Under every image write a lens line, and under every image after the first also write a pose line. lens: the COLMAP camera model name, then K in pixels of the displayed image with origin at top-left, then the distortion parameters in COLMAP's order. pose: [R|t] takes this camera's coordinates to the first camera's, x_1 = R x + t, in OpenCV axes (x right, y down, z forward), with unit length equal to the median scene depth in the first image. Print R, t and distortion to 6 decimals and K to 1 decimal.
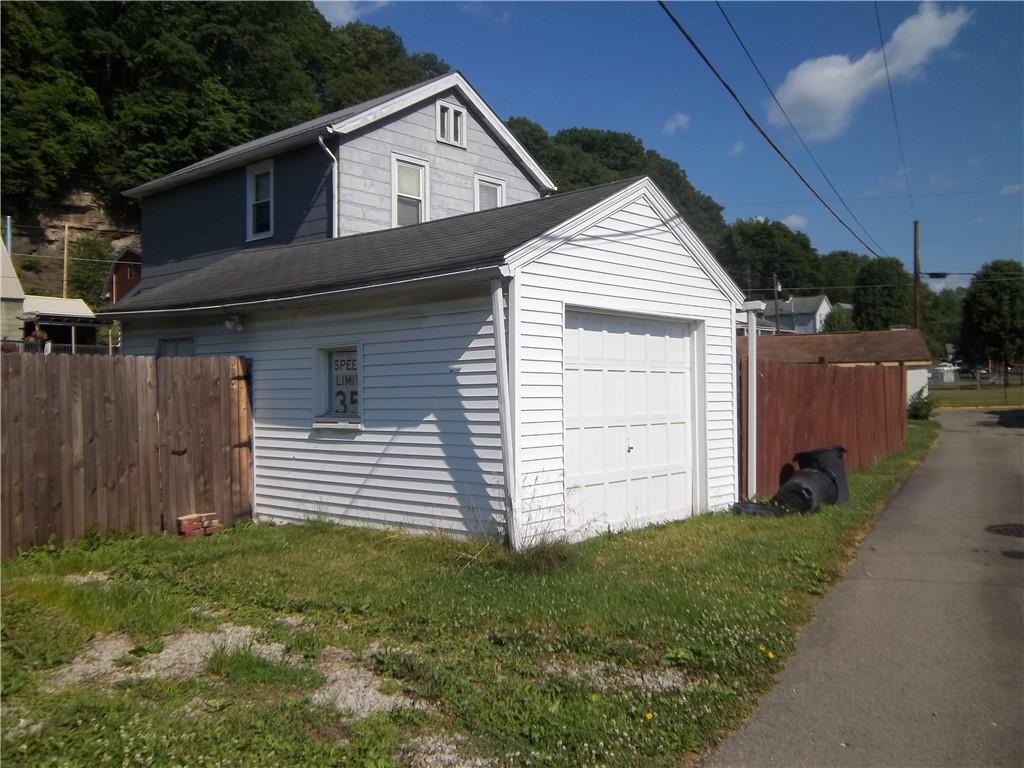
lens RADIAL K [[865.2, 0, 503.4], [0, 865.2, 360.3], [0, 0, 1]] dist [-0.027320, 0.074540]
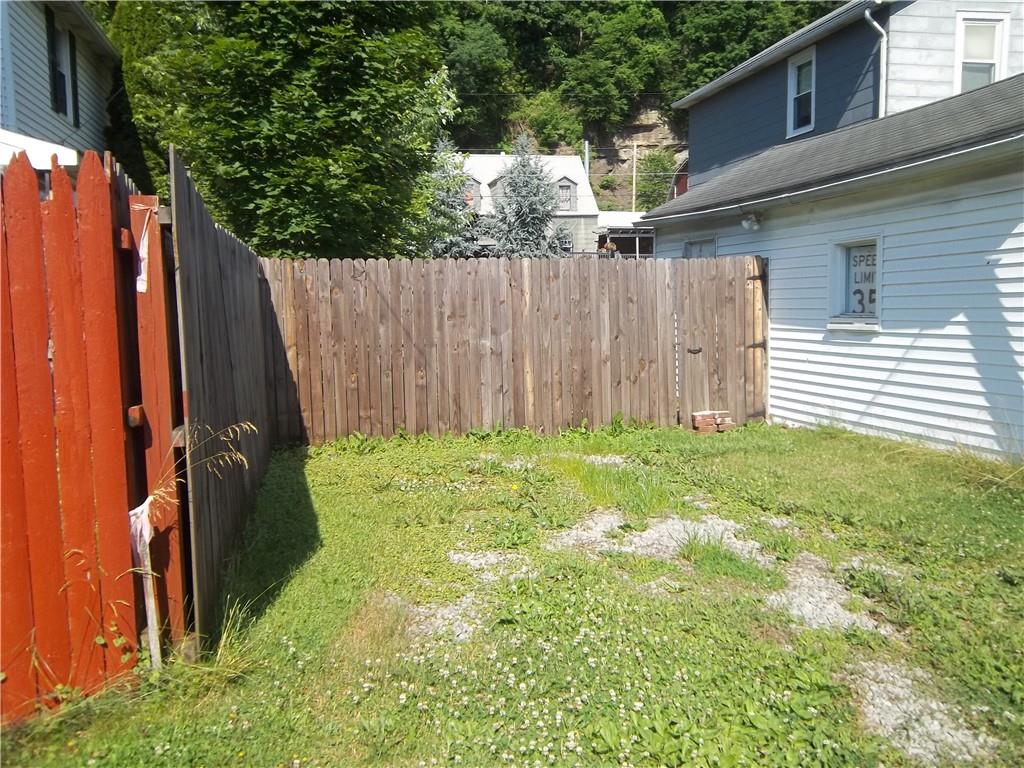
lens RADIAL K [[865.2, 0, 507.6], [0, 865.2, 365.7], [0, 0, 1]] dist [-0.027320, 0.074540]
pose [[0.812326, 0.038730, -0.581916, 0.046824], [0.028394, 0.993983, 0.105792, 0.008473], [0.582511, -0.102460, 0.806339, 0.032527]]
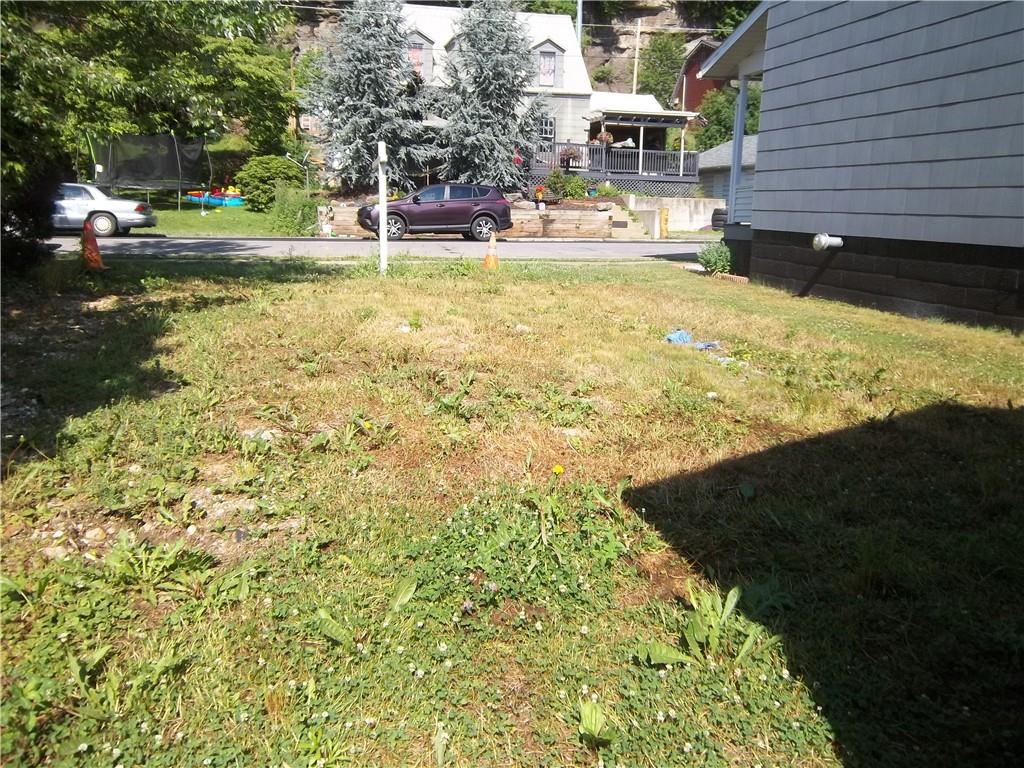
lens RADIAL K [[865.2, 0, 513.2], [0, 865.2, 385.1], [0, 0, 1]] dist [-0.027320, 0.074540]
pose [[0.824525, 0.135698, -0.549313, -0.538959], [-0.009451, 0.973984, 0.226418, 0.068609], [0.565747, -0.181496, 0.804357, 1.059056]]
